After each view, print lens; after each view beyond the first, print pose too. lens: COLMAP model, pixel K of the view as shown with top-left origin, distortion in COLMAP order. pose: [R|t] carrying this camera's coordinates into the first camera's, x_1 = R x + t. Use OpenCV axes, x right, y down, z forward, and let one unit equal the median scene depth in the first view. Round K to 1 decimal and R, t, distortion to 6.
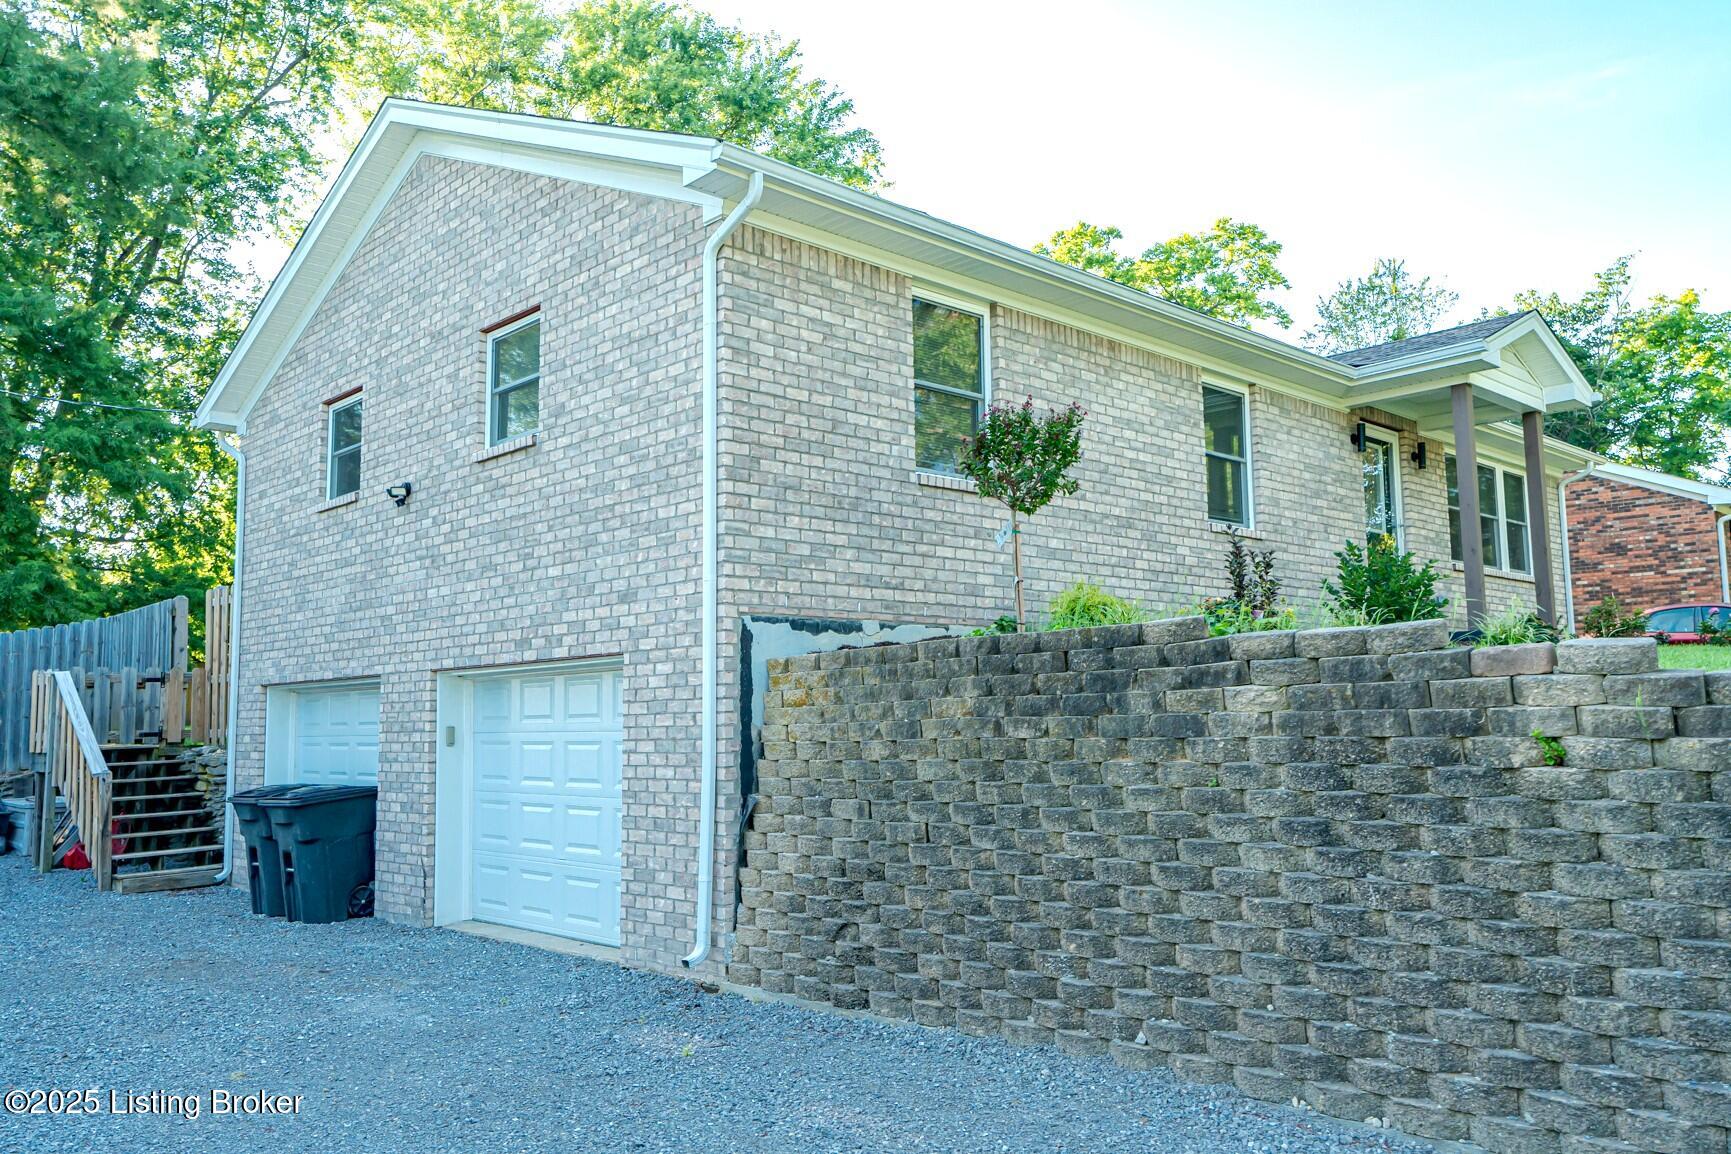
lens RADIAL K [[1360.9, 0, 868.1], [0, 1360.9, 582.3], [0, 0, 1]] dist [-0.005225, 0.014355]
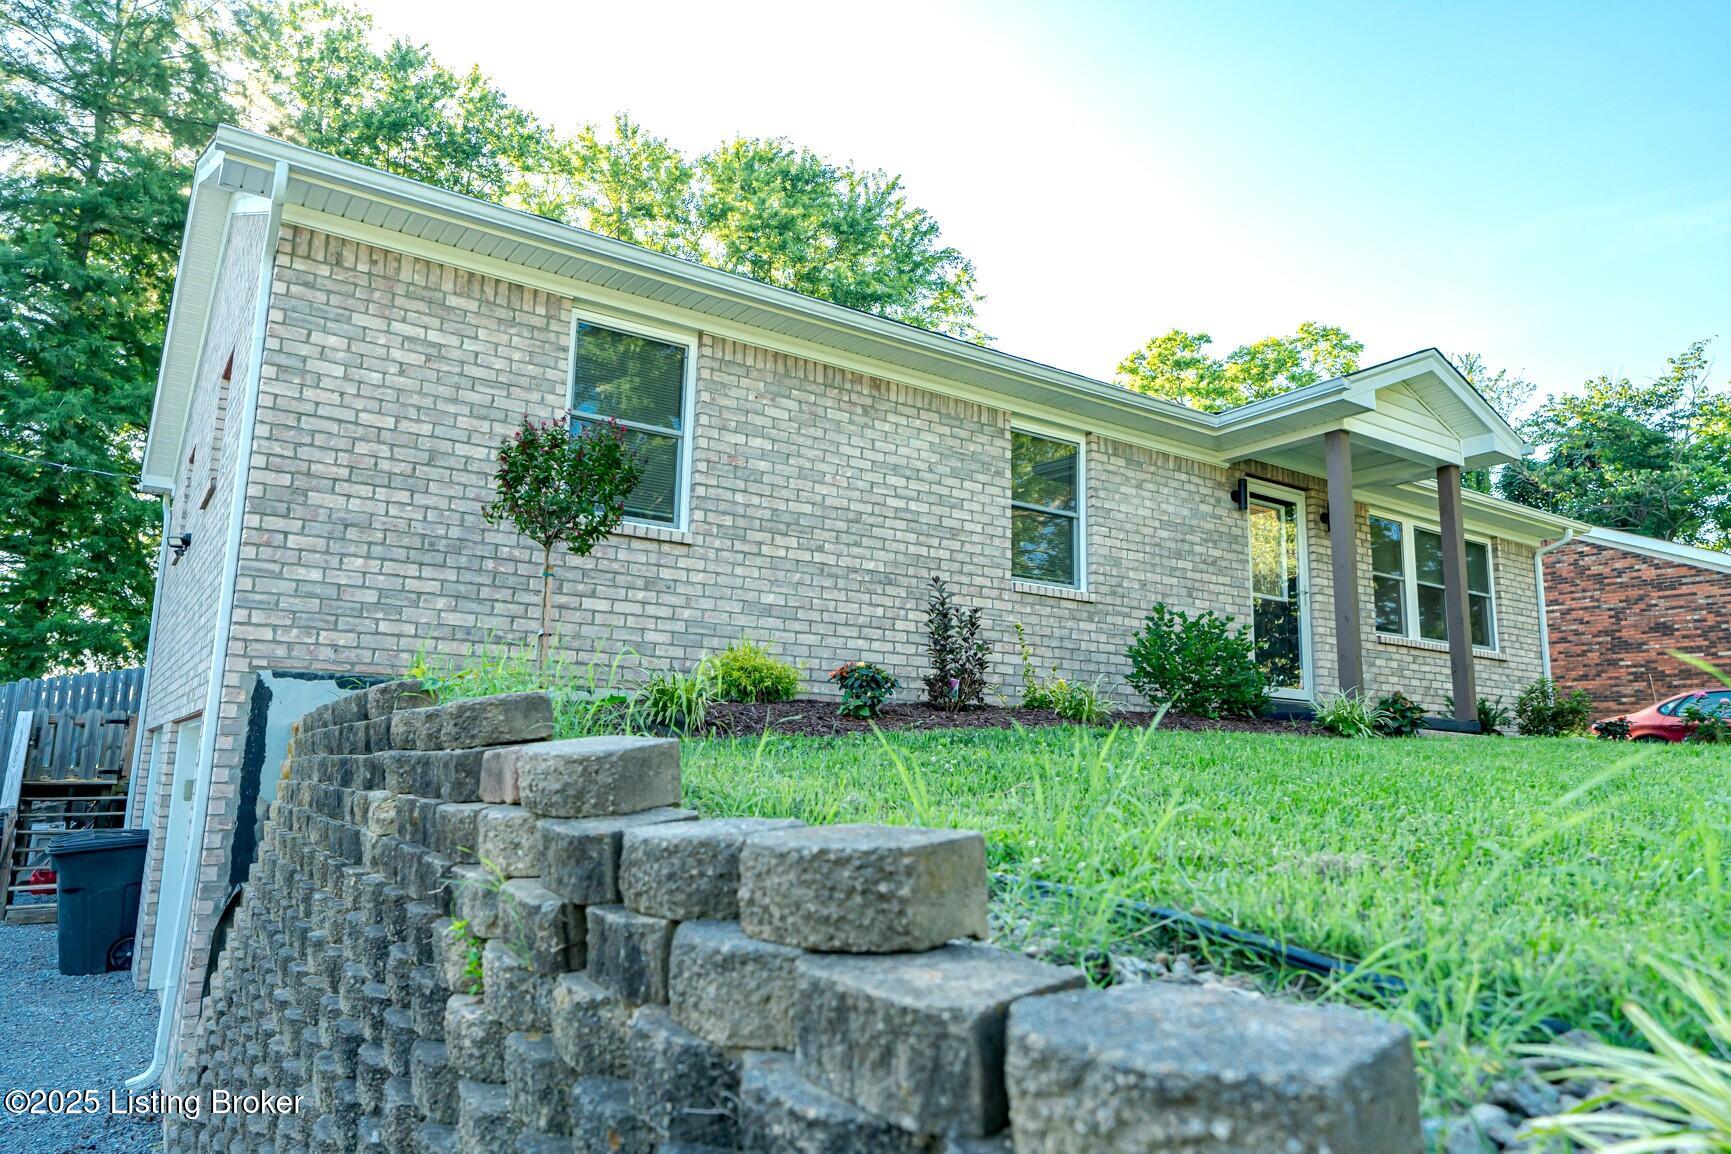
lens RADIAL K [[1142.5, 0, 862.1], [0, 1142.5, 578.7], [0, 0, 1]] dist [-0.002368, 0.001537]
pose [[0.985915, 0.008596, -0.167028, 0.263820], [-0.019251, 0.997873, -0.062276, 0.002922], [0.166137, 0.064614, 0.983983, 0.228211]]
